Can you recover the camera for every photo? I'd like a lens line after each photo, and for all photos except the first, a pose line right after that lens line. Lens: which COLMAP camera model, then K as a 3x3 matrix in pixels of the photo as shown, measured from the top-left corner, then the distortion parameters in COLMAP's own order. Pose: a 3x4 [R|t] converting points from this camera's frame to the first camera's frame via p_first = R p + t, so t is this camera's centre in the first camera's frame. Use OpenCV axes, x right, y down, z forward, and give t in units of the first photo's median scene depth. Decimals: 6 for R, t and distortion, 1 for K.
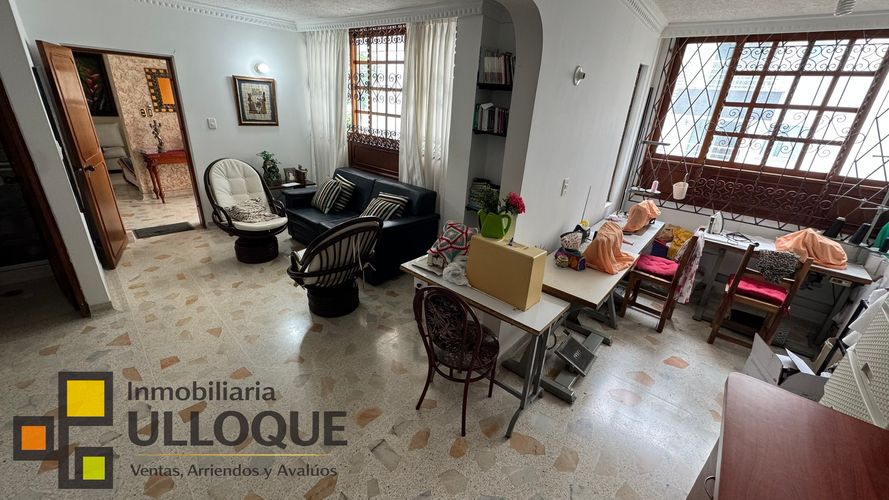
lens RADIAL K [[353.4, 0, 442.0], [0, 353.4, 251.1], [0, 0, 1]] dist [0.000067, -0.001099]
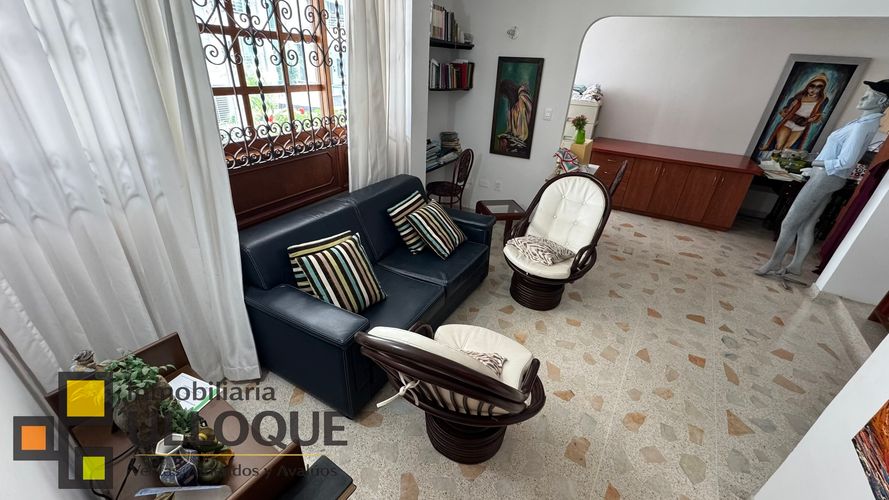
lens RADIAL K [[353.4, 0, 443.5], [0, 353.4, 249.5], [0, 0, 1]] dist [0.000067, -0.001099]
pose [[-0.196048, -0.527228, 0.826798, -0.762711], [0.316776, 0.763902, 0.562234, -0.438222], [-0.928018, 0.372135, 0.017252, 0.902626]]
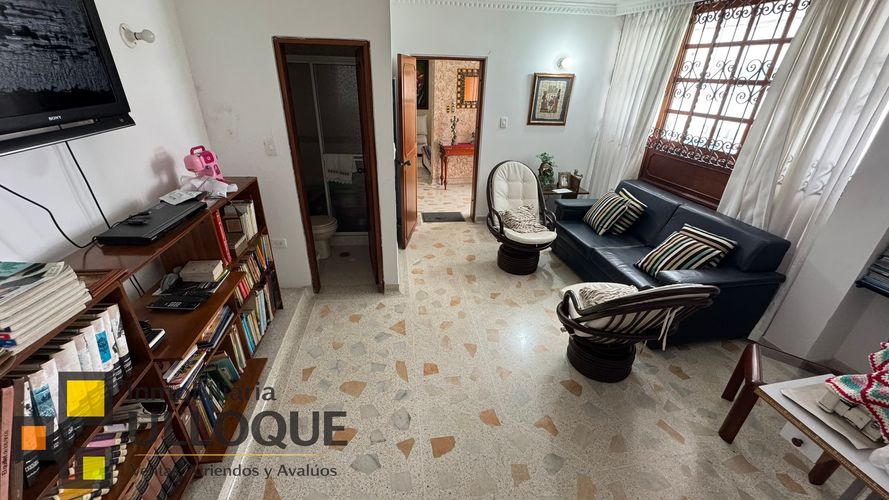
lens RADIAL K [[353.4, 0, 444.0], [0, 353.4, 252.0], [0, 0, 1]] dist [0.000067, -0.001099]
pose [[0.793448, 0.234186, -0.561780, -0.144178], [-0.215742, 0.971297, 0.100188, -0.072616], [0.569118, 0.041706, 0.821198, 0.099617]]
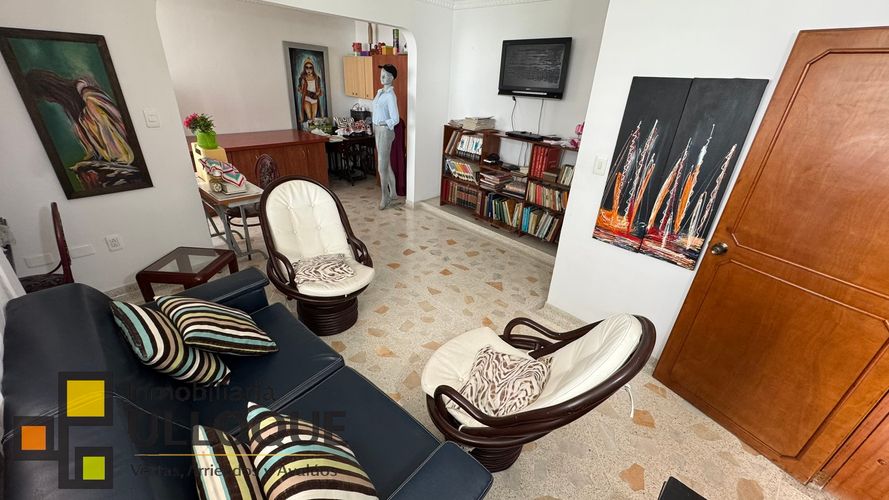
lens RADIAL K [[353.4, 0, 444.0], [0, 353.4, 249.6], [0, 0, 1]] dist [0.000067, -0.001099]
pose [[-0.992495, -0.118353, -0.030752, -0.412436], [-0.101158, 0.653366, 0.750254, -0.483204], [-0.068702, 0.747734, -0.660435, 1.096852]]
